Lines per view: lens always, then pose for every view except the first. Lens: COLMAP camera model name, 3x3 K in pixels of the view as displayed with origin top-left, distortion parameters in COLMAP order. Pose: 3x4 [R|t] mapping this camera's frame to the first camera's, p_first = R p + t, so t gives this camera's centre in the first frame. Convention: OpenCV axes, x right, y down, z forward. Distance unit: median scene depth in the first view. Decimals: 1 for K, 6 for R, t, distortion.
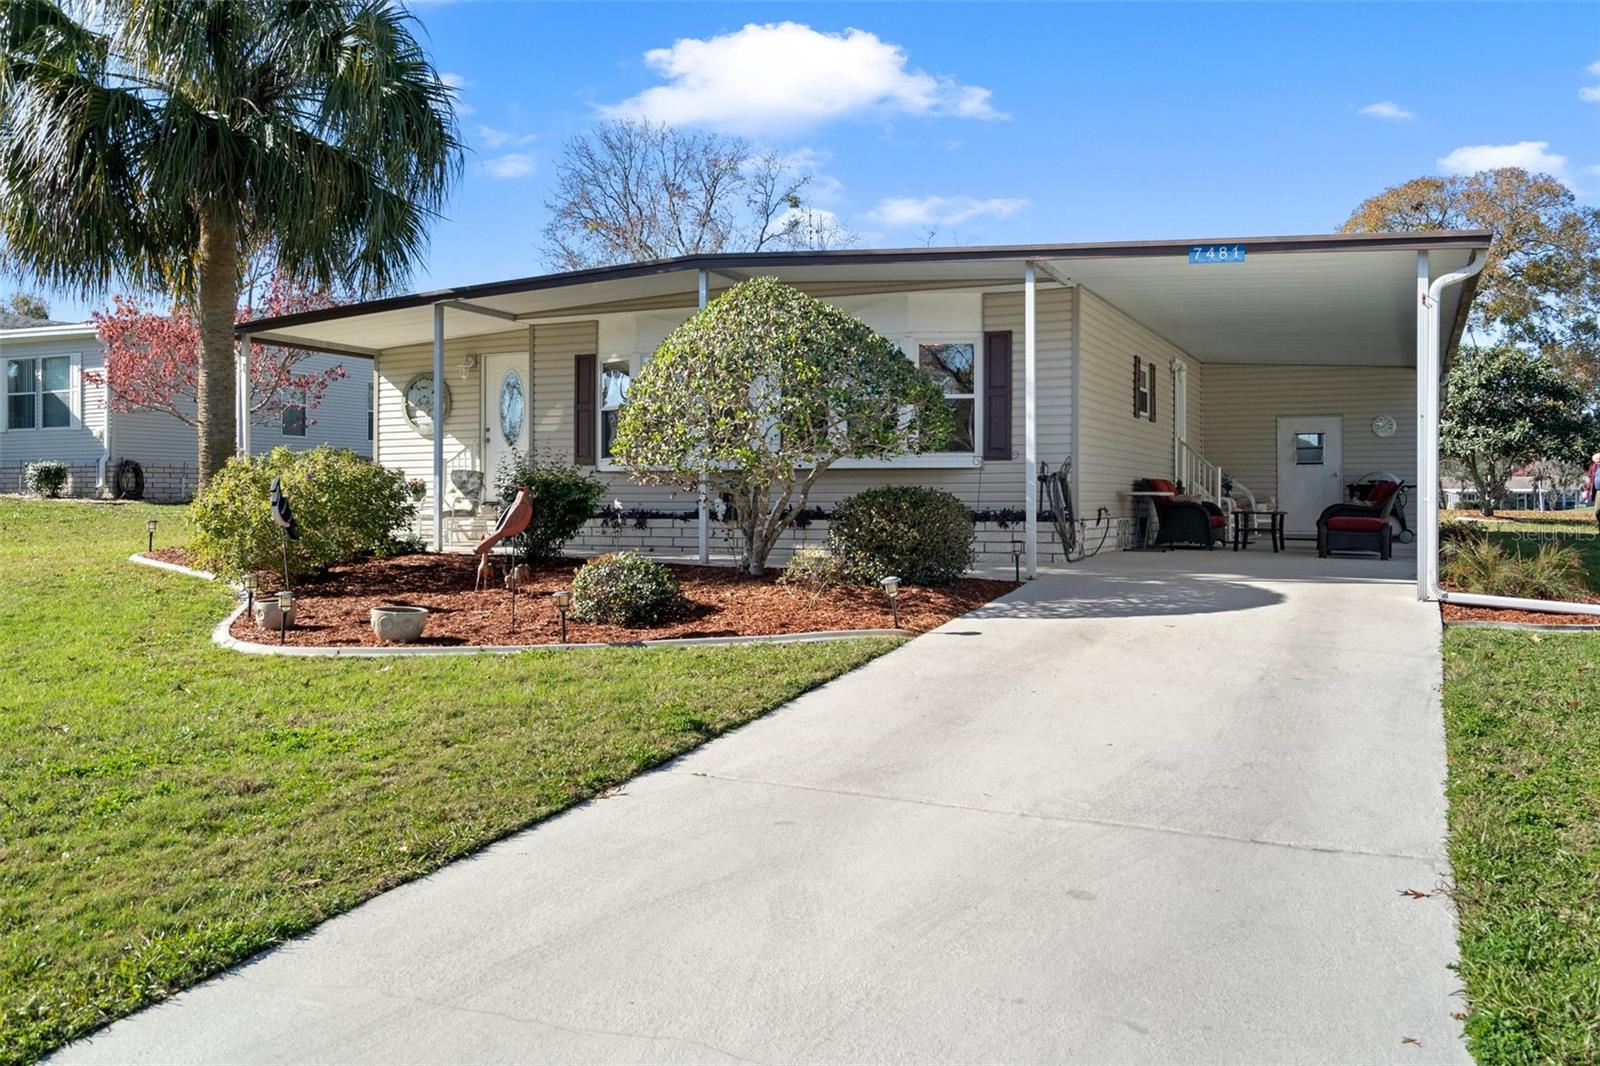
lens RADIAL K [[1287.7, 0, 837.9], [0, 1287.7, 528.0], [0, 0, 1]] dist [0.019879, 0.003908]
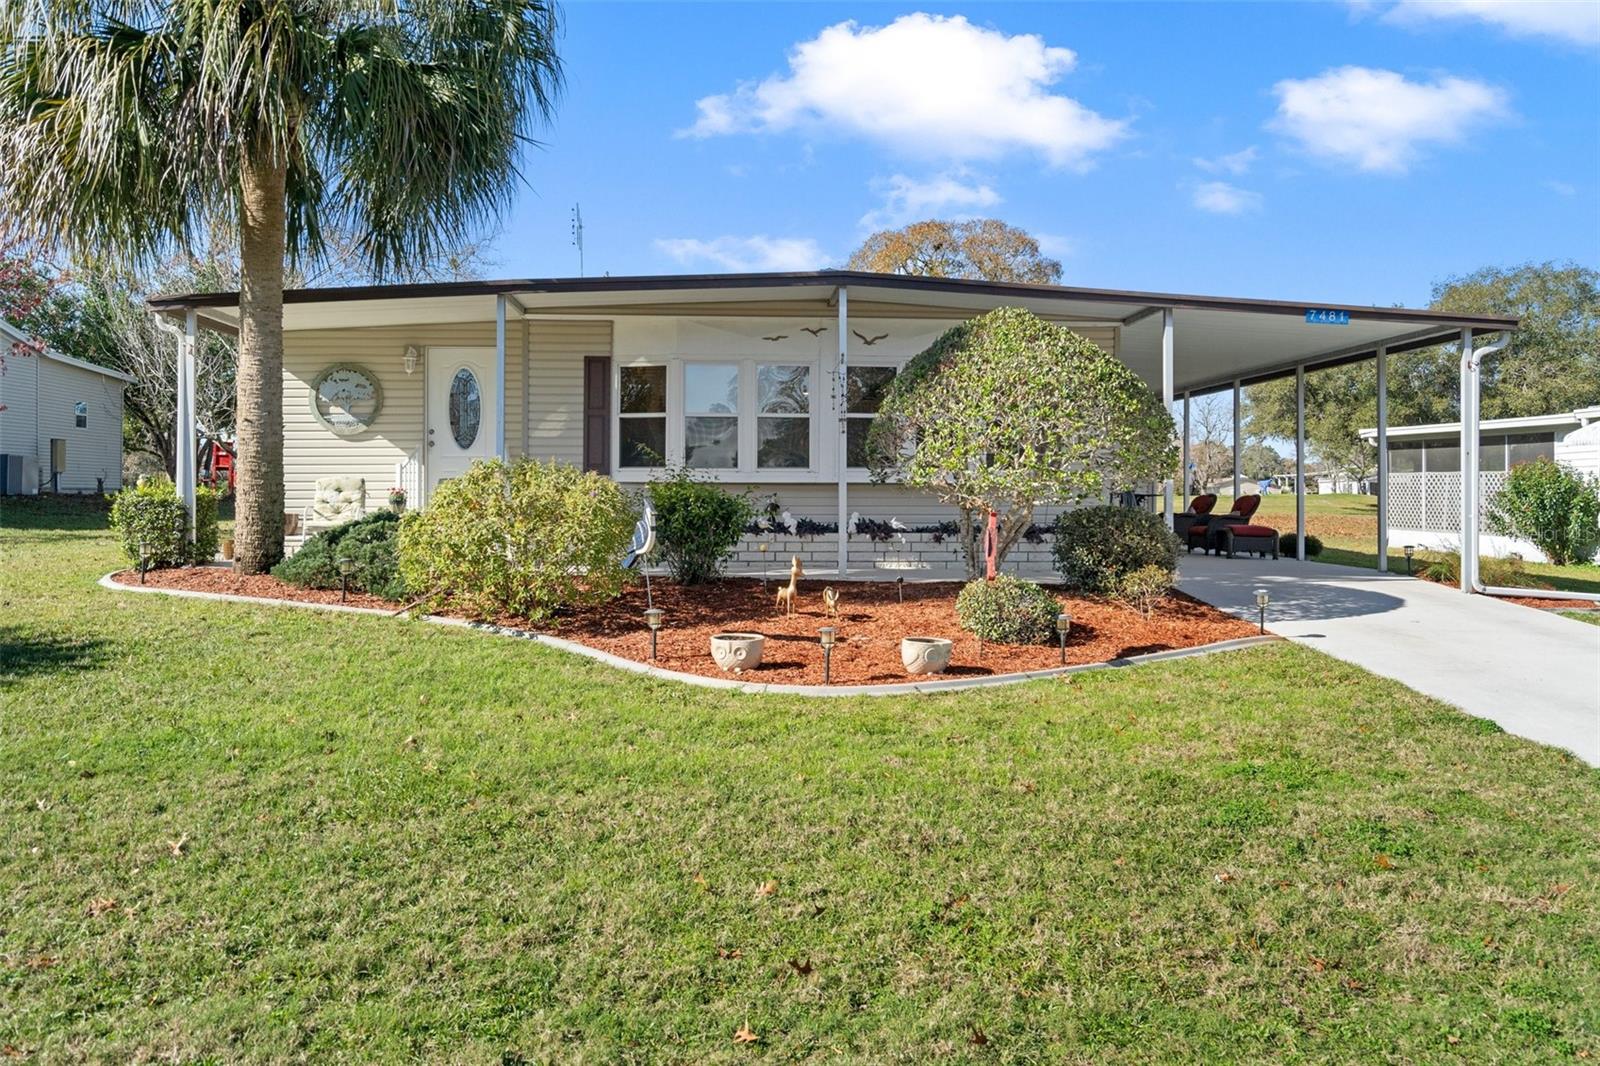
lens RADIAL K [[1287.7, 0, 837.9], [0, 1287.7, 528.0], [0, 0, 1]] dist [0.019879, 0.003908]
pose [[0.877778, -0.007155, 0.479014, -0.488993], [0.006392, 0.999974, 0.003225, -0.012321], [-0.479025, 0.000231, 0.877801, 0.099069]]
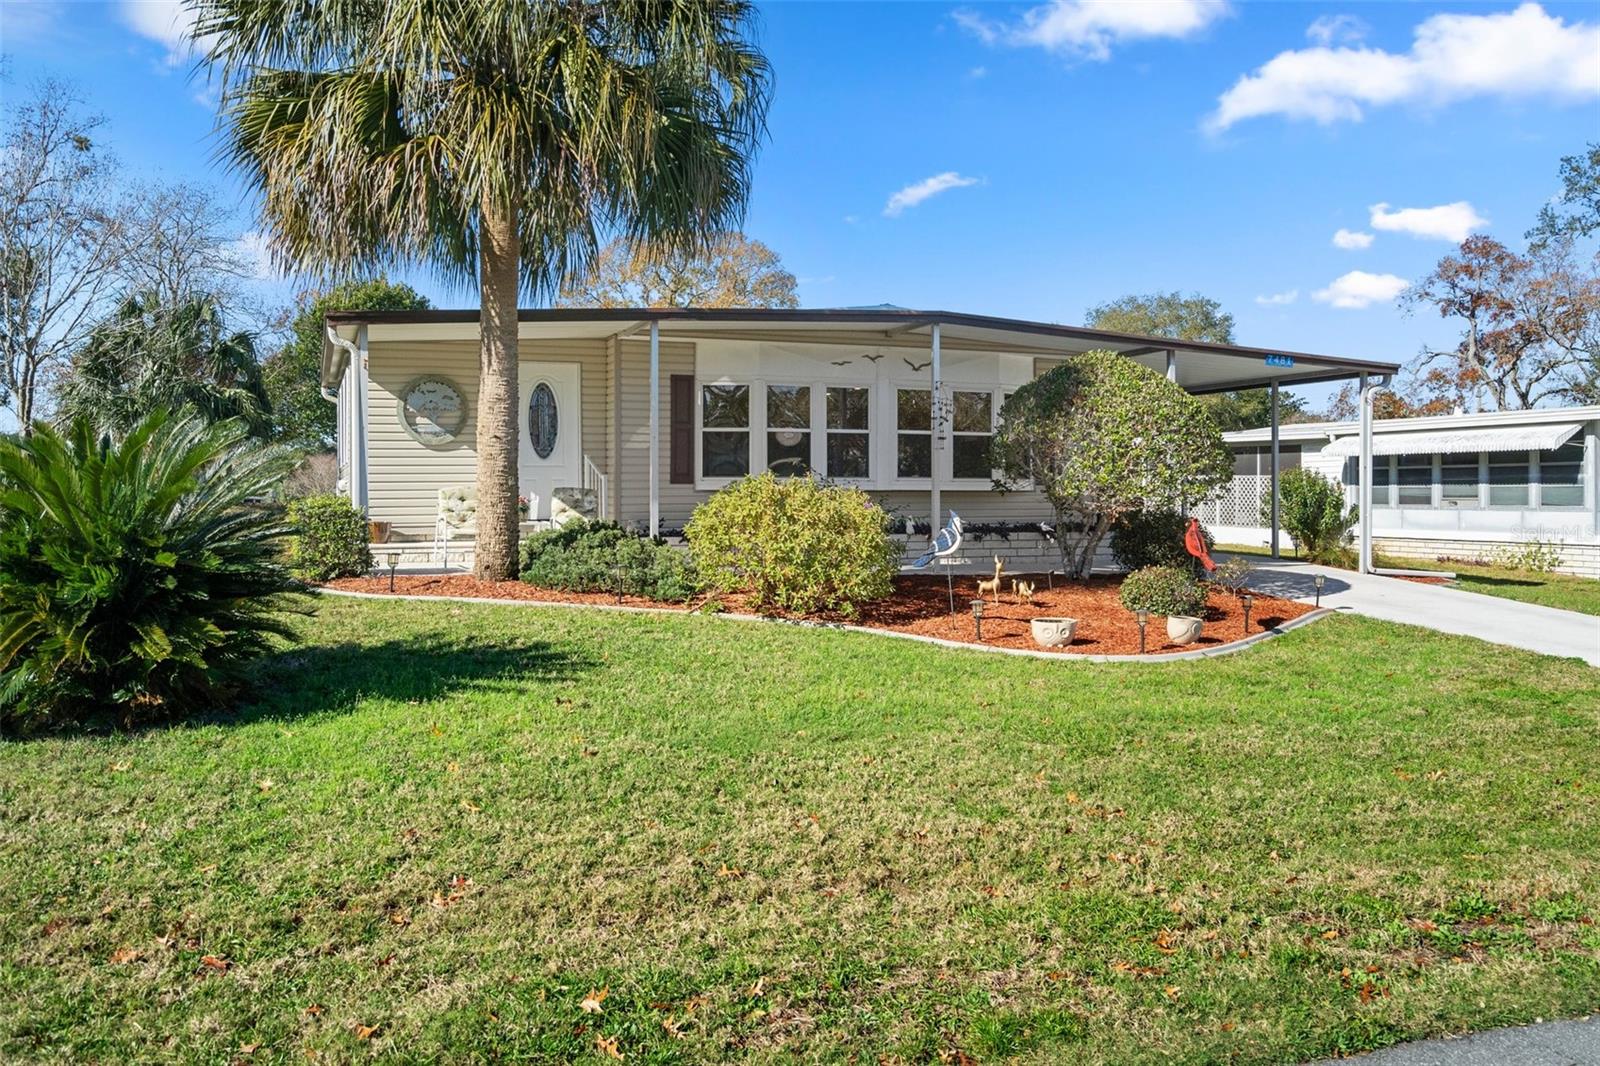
lens RADIAL K [[1287.7, 0, 837.9], [0, 1287.7, 528.0], [0, 0, 1]] dist [0.019879, 0.003908]
pose [[0.689698, -0.018343, 0.723865, -0.846420], [0.015114, 0.999826, 0.010934, -0.023071], [-0.723939, 0.003399, 0.689855, 0.210098]]
